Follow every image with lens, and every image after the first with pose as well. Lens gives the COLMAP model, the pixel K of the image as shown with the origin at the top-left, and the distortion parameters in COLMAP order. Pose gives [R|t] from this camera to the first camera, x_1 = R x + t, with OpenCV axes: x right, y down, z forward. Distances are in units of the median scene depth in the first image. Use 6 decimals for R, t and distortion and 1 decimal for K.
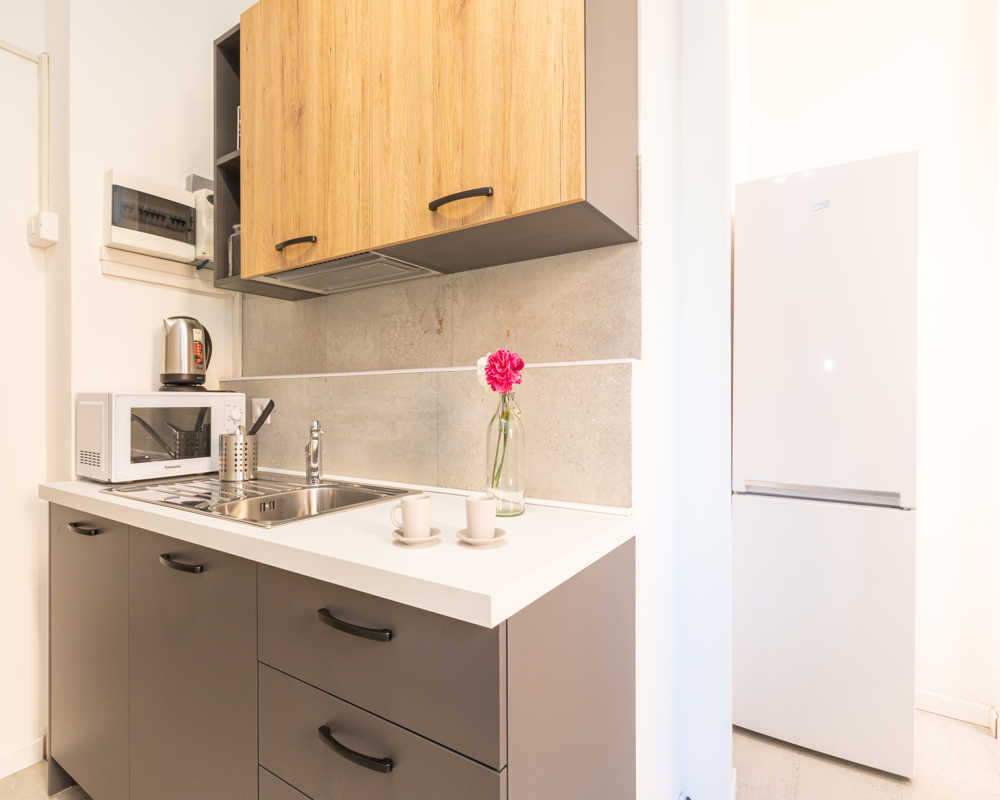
lens RADIAL K [[523.9, 0, 500.0], [0, 523.9, 400.0], [0, 0, 1]] dist [-0.002546, -0.001334]
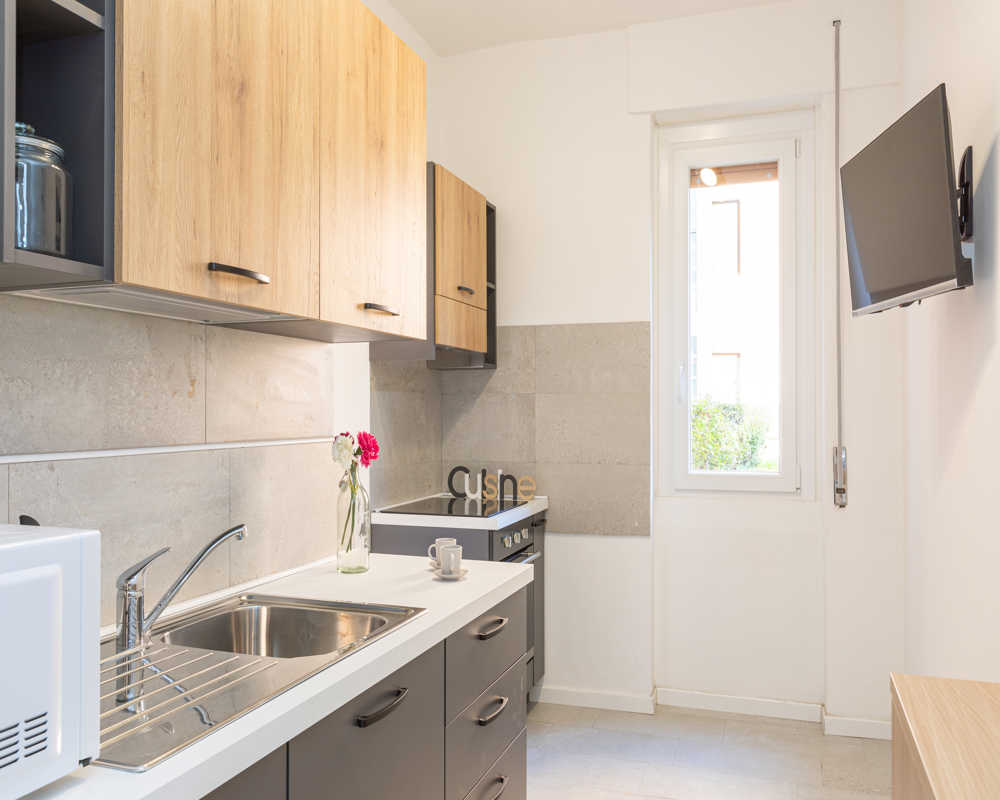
lens RADIAL K [[825.9, 0, 500.6], [0, 825.9, 405.4], [0, 0, 1]] dist [-0.001613, 0.003035]
pose [[-0.240109, 0.006243, 0.970726, -1.412473], [-0.002165, 0.999973, -0.006967, -0.107638], [-0.970744, -0.003774, -0.240089, 0.851397]]
